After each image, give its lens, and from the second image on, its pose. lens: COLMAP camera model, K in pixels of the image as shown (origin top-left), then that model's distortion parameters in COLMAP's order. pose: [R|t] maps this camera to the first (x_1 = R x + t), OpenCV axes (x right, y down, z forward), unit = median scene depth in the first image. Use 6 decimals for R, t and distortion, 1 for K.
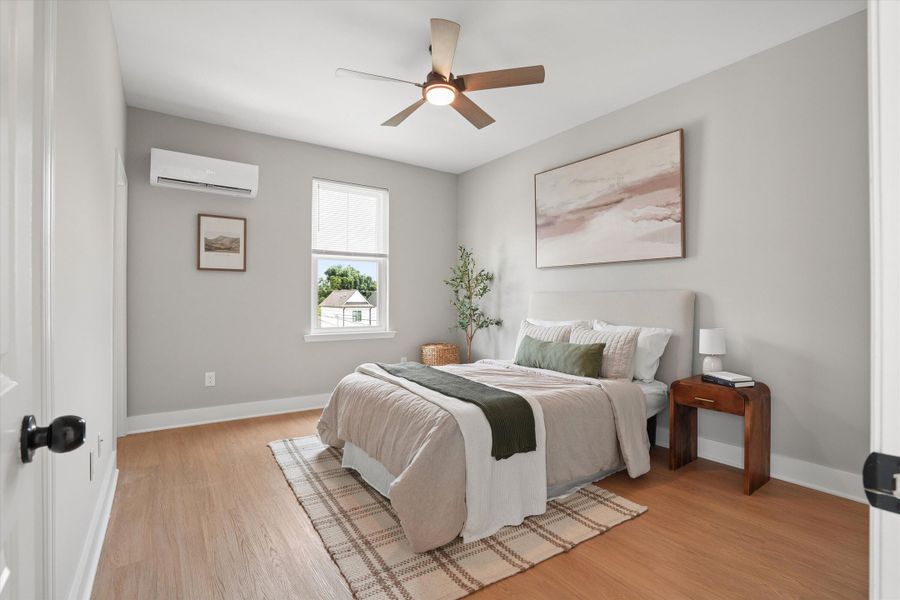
lens RADIAL K [[419.7, 0, 450.0], [0, 419.7, 300.0], [0, 0, 1]] dist [-0.053456, 0.024423]
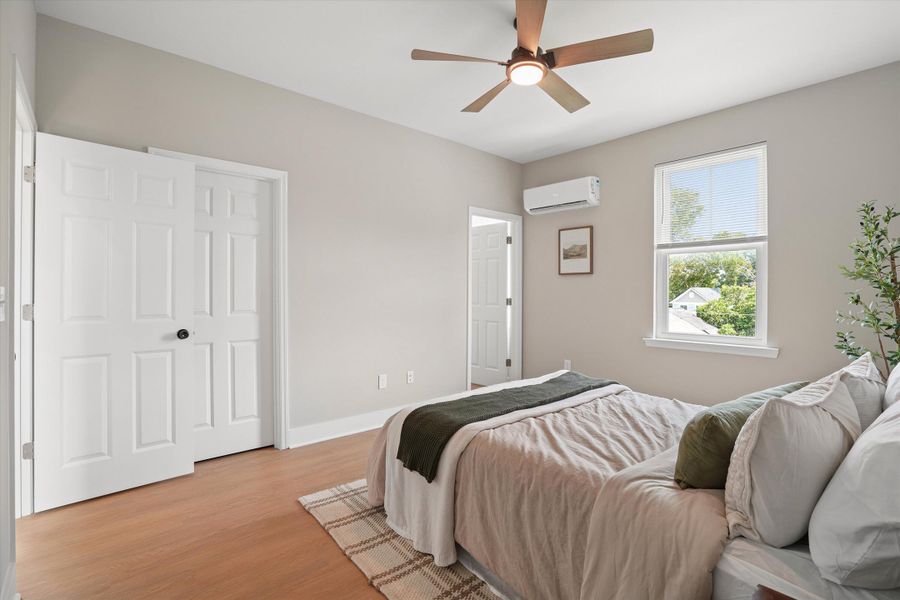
lens RADIAL K [[419.7, 0, 450.0], [0, 419.7, 300.0], [0, 0, 1]] dist [-0.053456, 0.024423]
pose [[0.114933, 0.020675, -0.993158, 0.613999], [0.001059, 0.999780, 0.020936, -0.025461], [0.993373, -0.003458, 0.114885, 0.542424]]
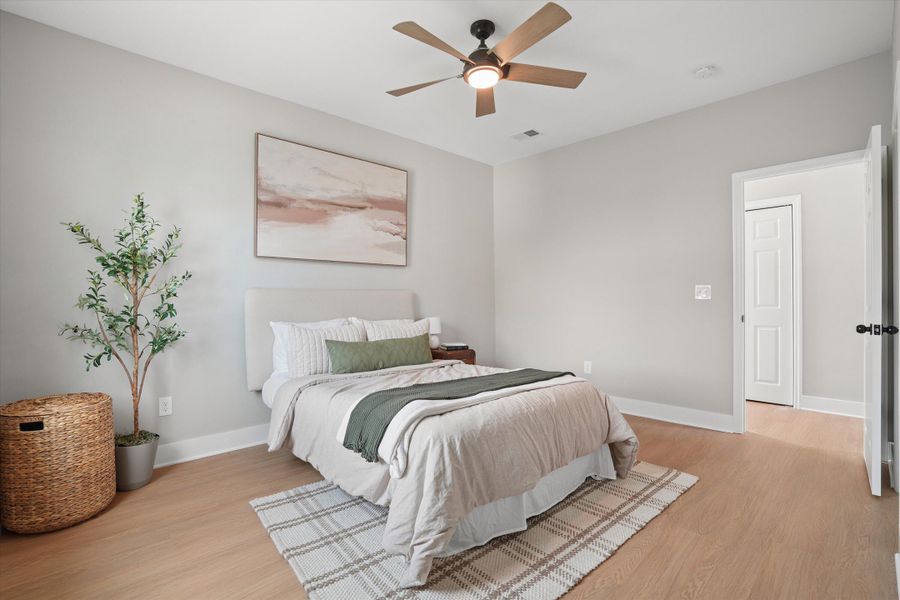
lens RADIAL K [[419.7, 0, 450.0], [0, 419.7, 300.0], [0, 0, 1]] dist [-0.053456, 0.024423]
pose [[-0.148009, -0.006555, 0.988964, -0.684869], [0.006325, 0.999951, 0.007575, -0.001427], [-0.988966, 0.007377, -0.147960, 0.891568]]
